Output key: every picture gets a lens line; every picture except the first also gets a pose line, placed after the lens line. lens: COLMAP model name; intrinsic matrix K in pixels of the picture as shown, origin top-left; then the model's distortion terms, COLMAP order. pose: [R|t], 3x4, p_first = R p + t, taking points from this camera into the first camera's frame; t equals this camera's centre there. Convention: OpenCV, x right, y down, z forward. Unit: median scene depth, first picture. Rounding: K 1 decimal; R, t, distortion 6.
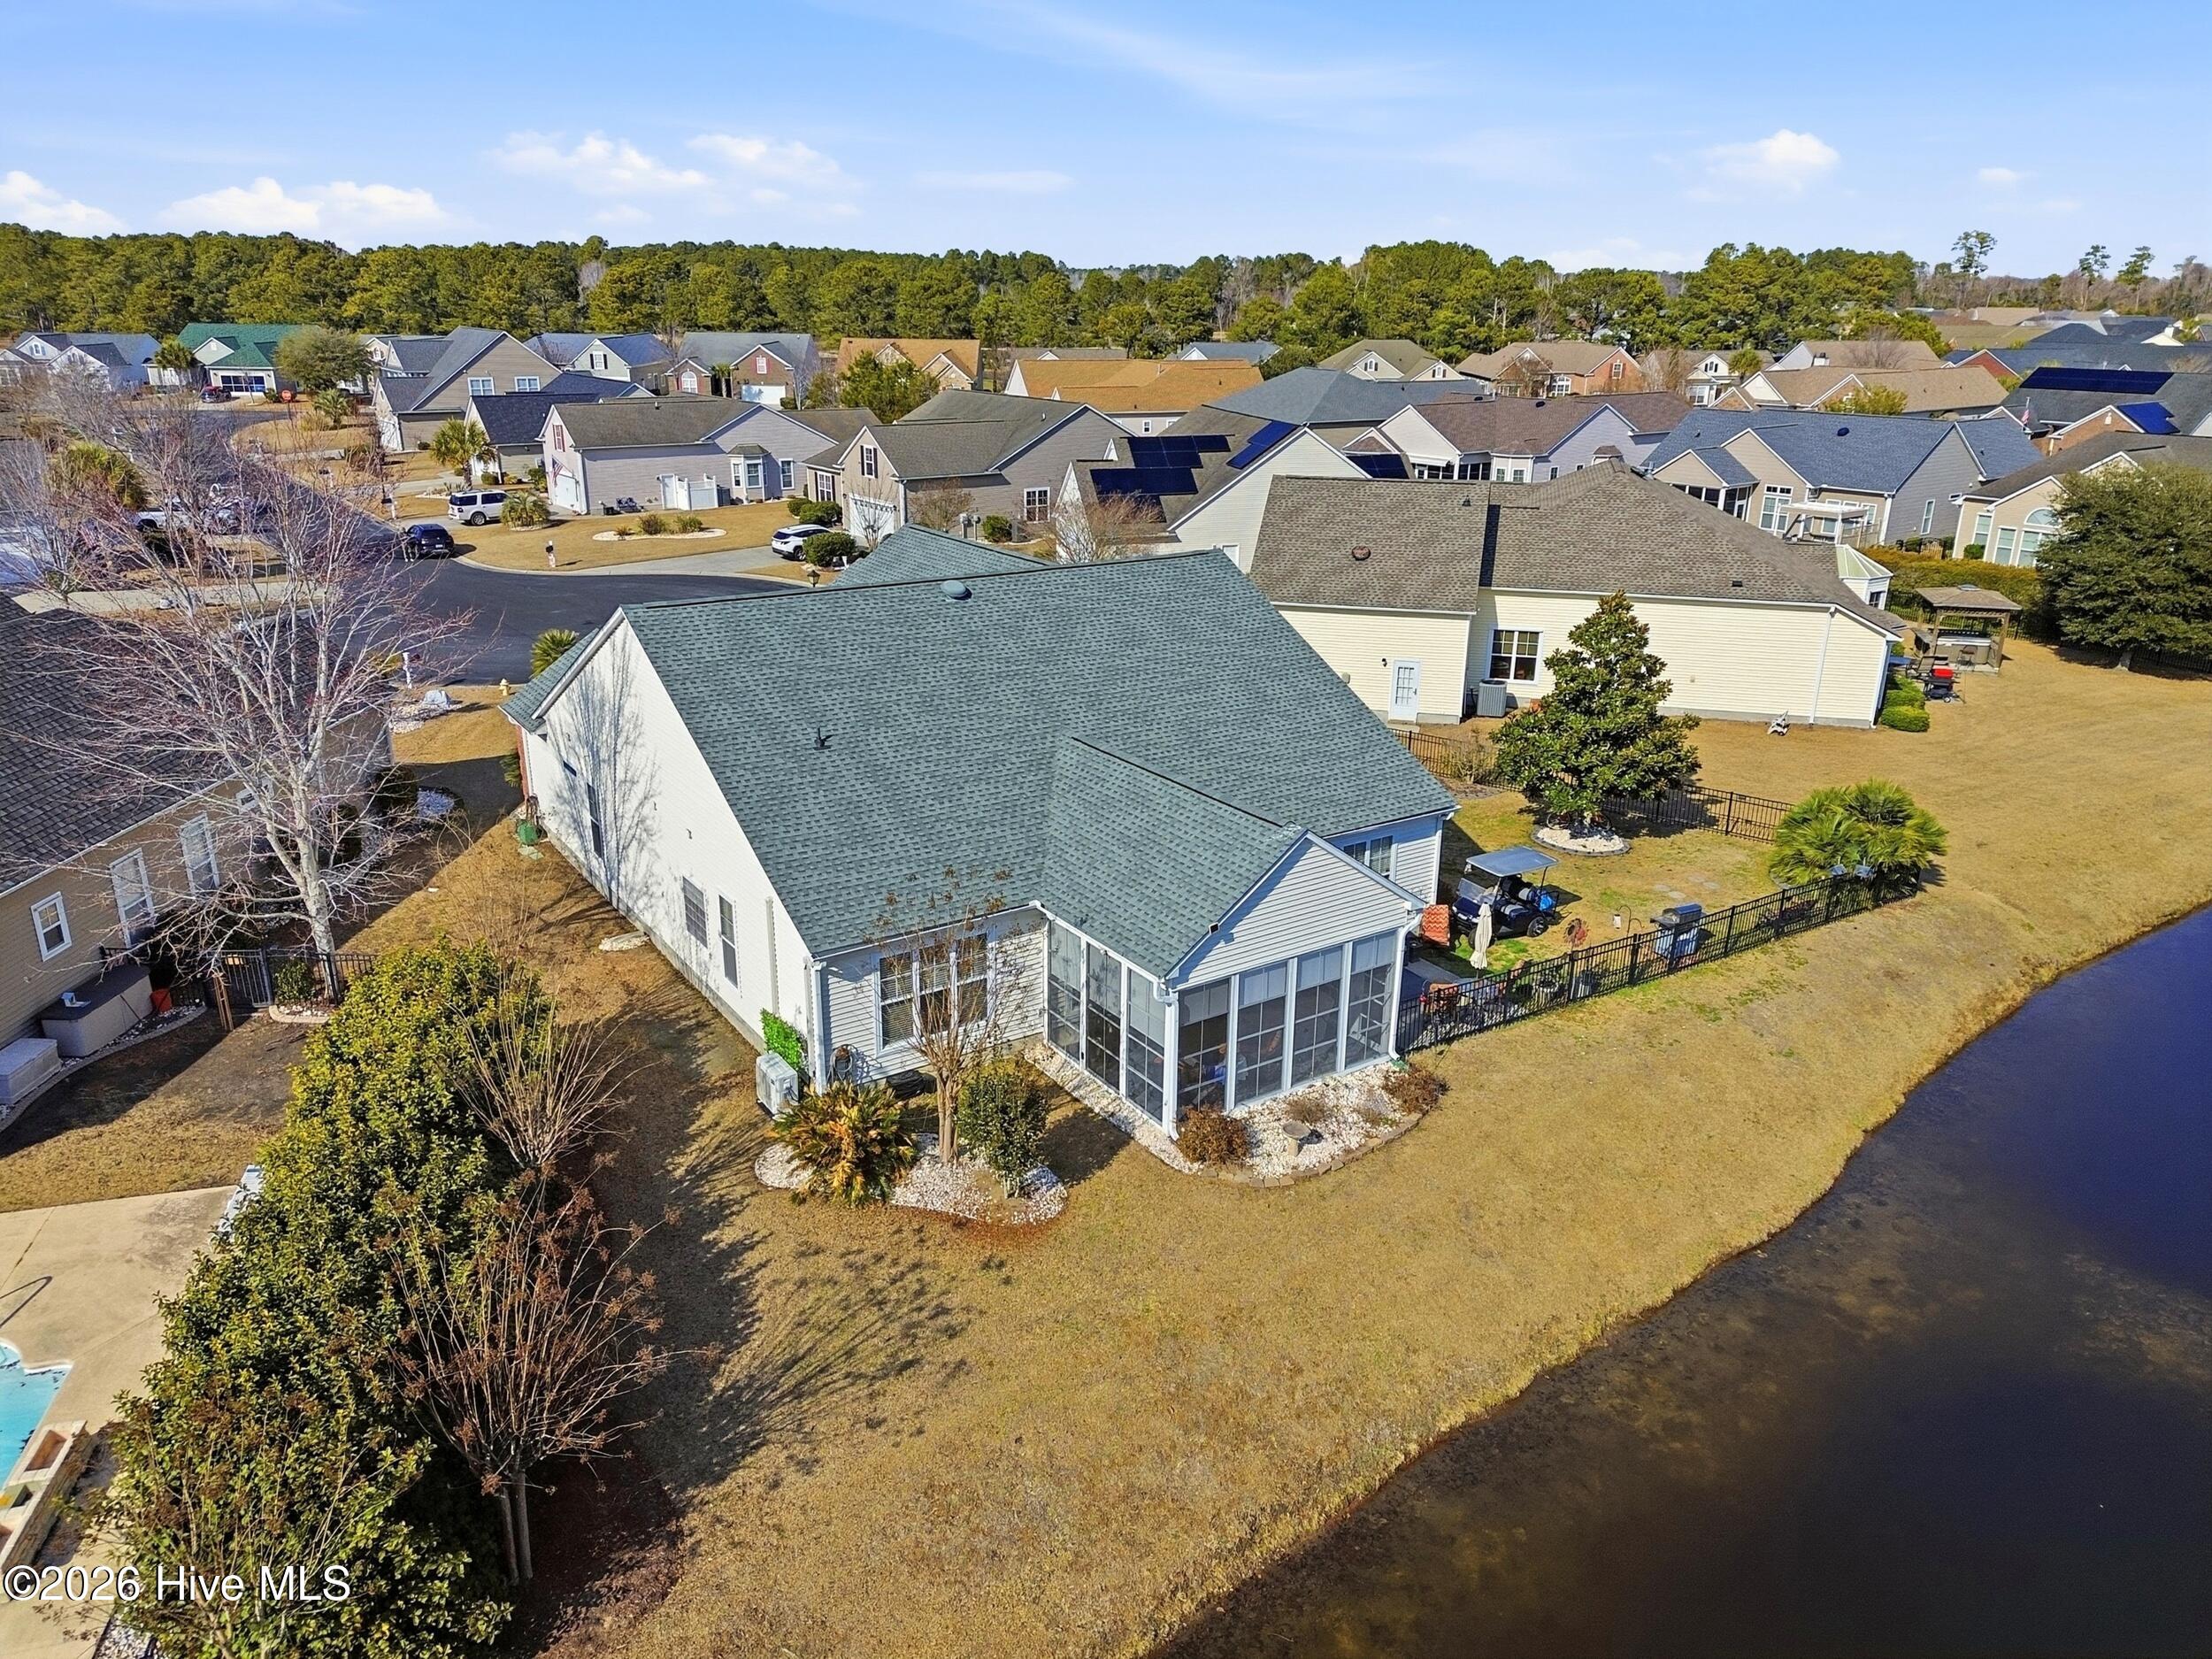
lens RADIAL K [[1561.5, 0, 1108.6], [0, 1561.5, 826.8], [0, 0, 1]] dist [0.073550, -0.070355]
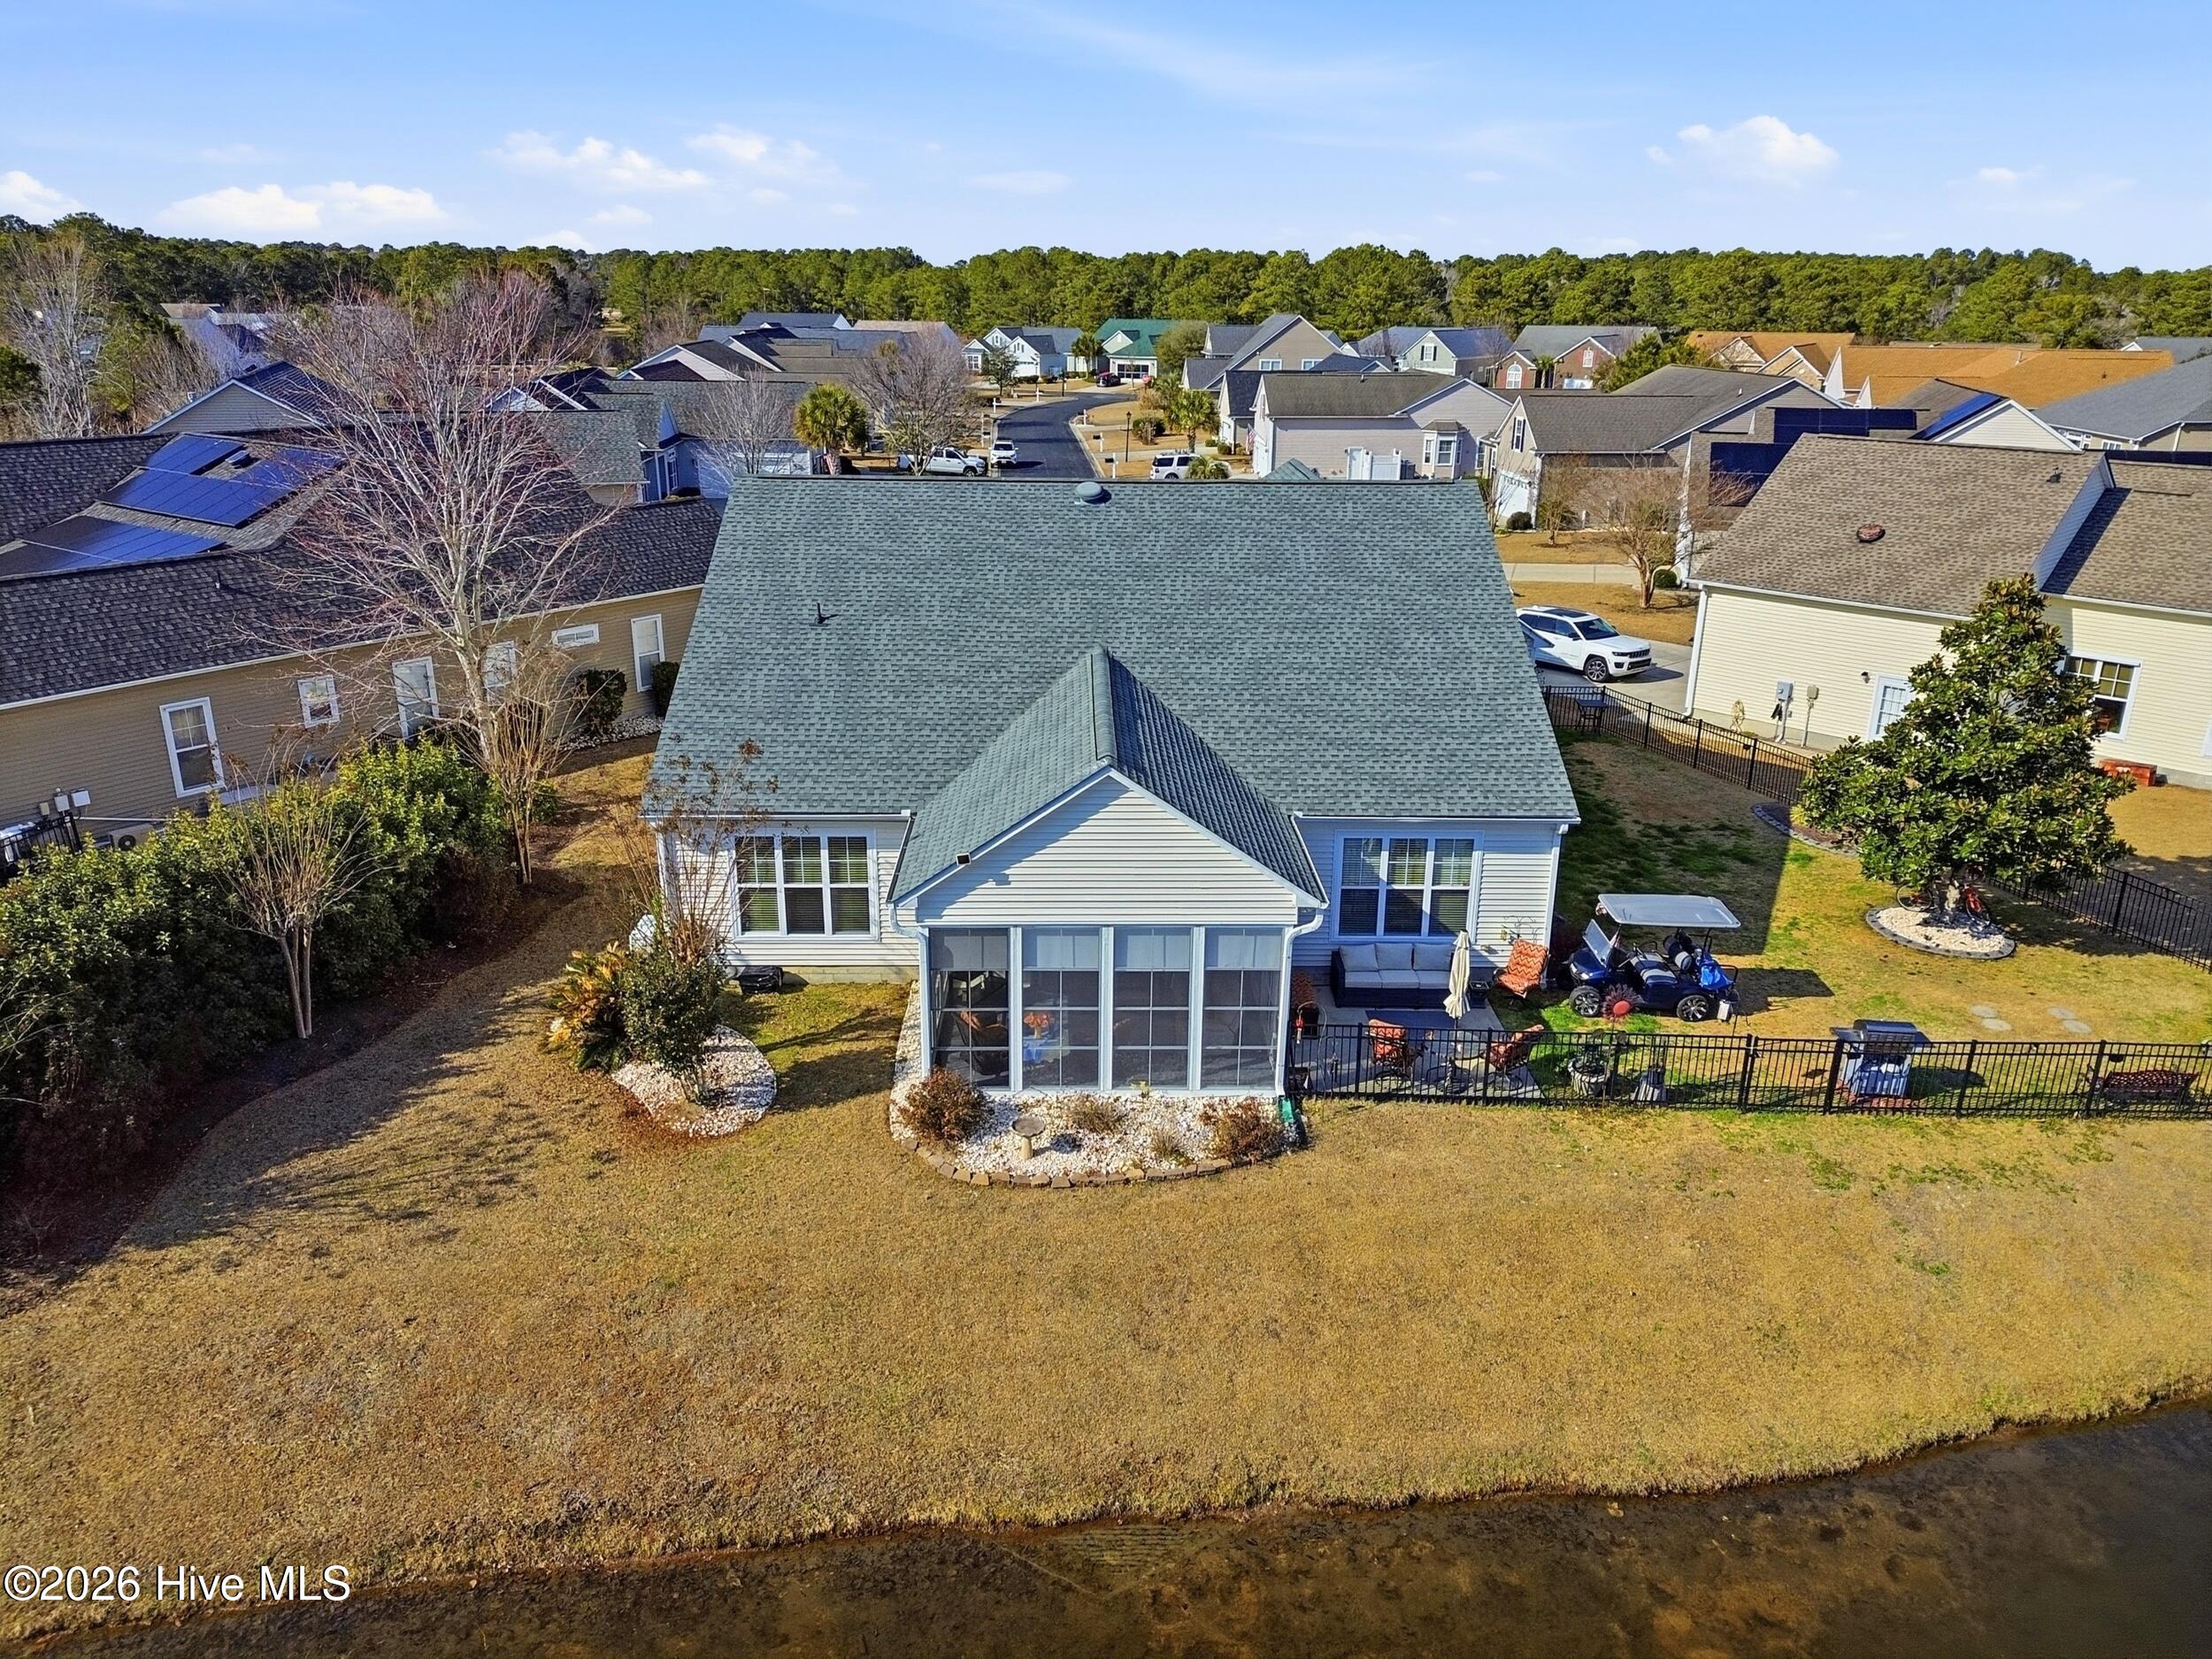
lens RADIAL K [[1561.5, 0, 1108.6], [0, 1561.5, 826.8], [0, 0, 1]] dist [0.073550, -0.070355]
pose [[0.838347, 0.173130, -0.516914, 0.515459], [-0.178140, 0.983176, 0.040381, 0.000474], [0.515209, 0.058230, 0.855084, 0.300123]]
